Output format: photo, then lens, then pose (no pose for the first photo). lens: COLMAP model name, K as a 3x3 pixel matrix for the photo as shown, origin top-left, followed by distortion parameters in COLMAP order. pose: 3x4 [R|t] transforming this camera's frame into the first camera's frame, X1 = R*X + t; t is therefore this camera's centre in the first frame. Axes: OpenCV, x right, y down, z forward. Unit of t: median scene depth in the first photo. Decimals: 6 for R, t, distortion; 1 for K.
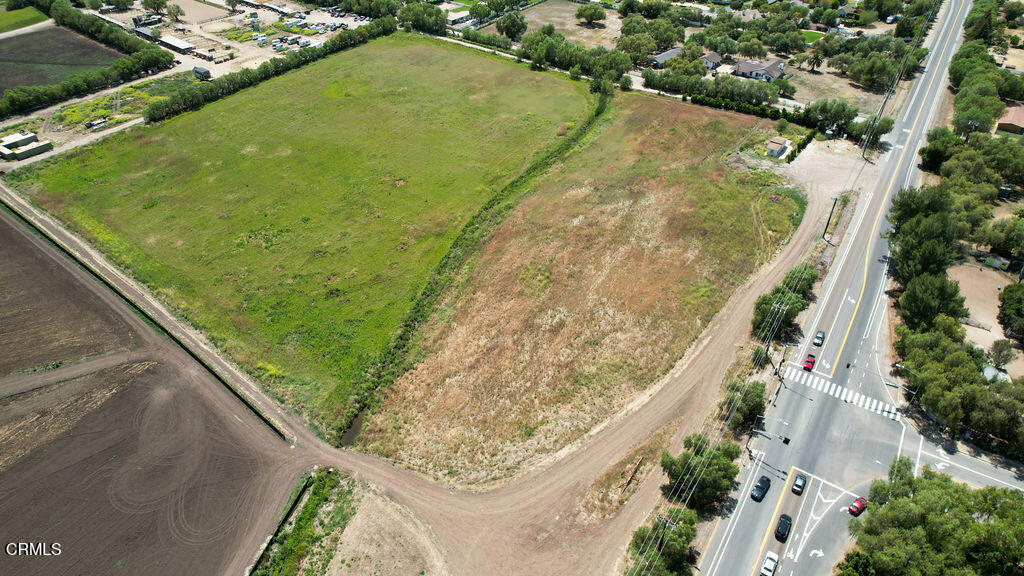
lens RADIAL K [[660.8, 0, 512.1], [0, 660.8, 295.3], [0, 0, 1]] dist [-0.085219, 0.077502]
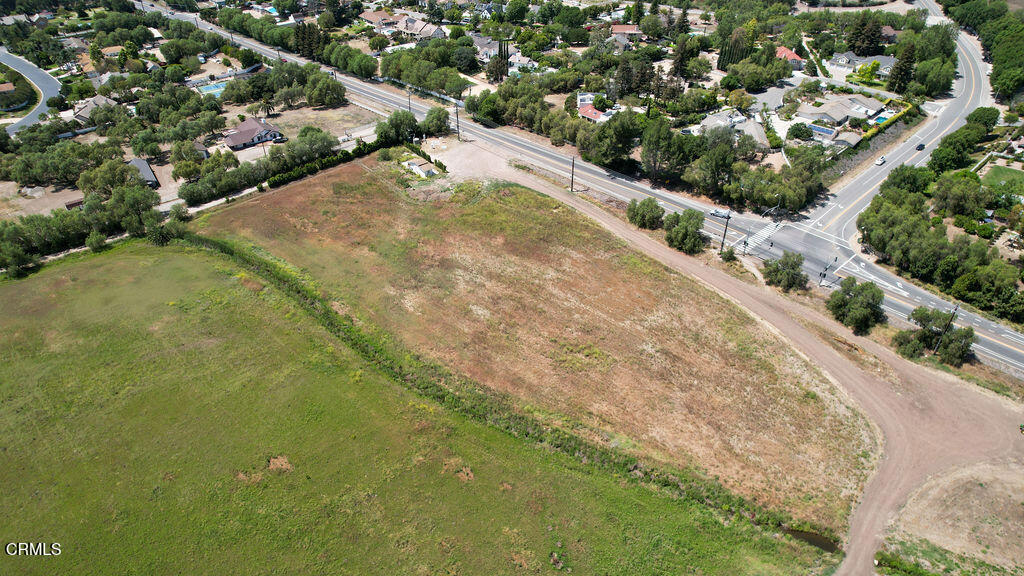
lens RADIAL K [[660.8, 0, 512.1], [0, 660.8, 295.3], [0, 0, 1]] dist [-0.085219, 0.077502]
pose [[0.219534, -0.565997, 0.794640, -0.475495], [0.602912, 0.719066, 0.345603, -0.332076], [-0.767009, 0.403226, 0.499105, 0.414979]]
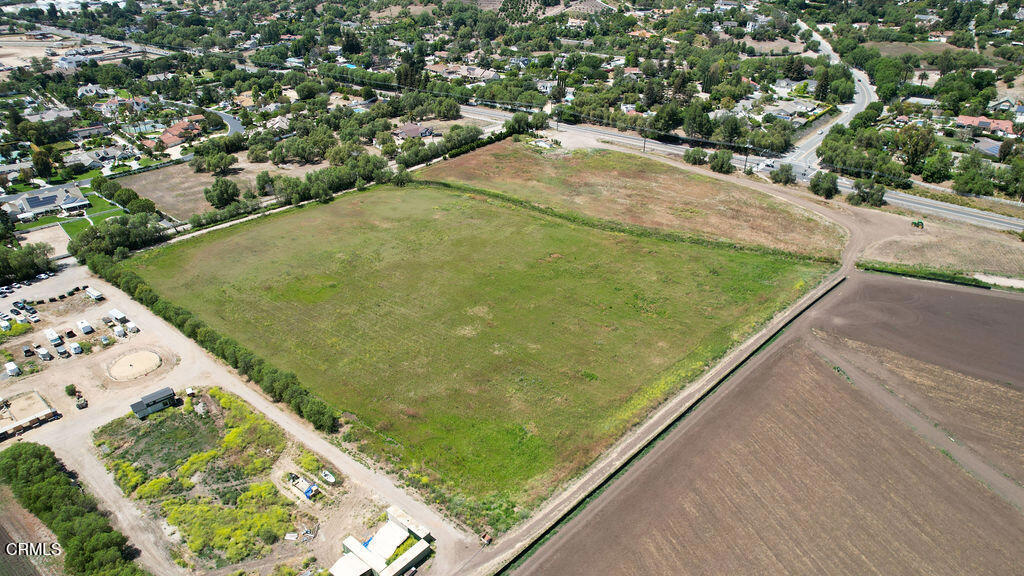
lens RADIAL K [[660.8, 0, 512.1], [0, 660.8, 295.3], [0, 0, 1]] dist [-0.085219, 0.077502]
pose [[0.106473, -0.485425, 0.867771, -1.131266], [0.613556, 0.718839, 0.326832, -0.505416], [-0.782440, 0.497628, 0.374372, 0.591343]]
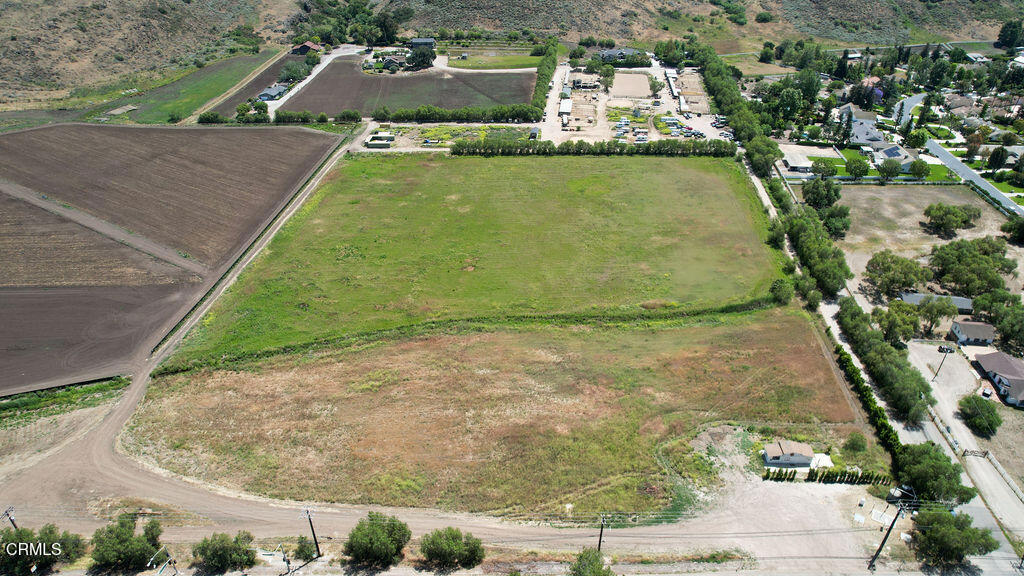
lens RADIAL K [[660.8, 0, 512.1], [0, 660.8, 295.3], [0, 0, 1]] dist [-0.085219, 0.077502]
pose [[0.552441, 0.453381, -0.699468, 0.608333], [-0.516343, 0.844889, 0.139831, -0.295687], [0.654369, 0.283917, 0.700851, 0.250773]]
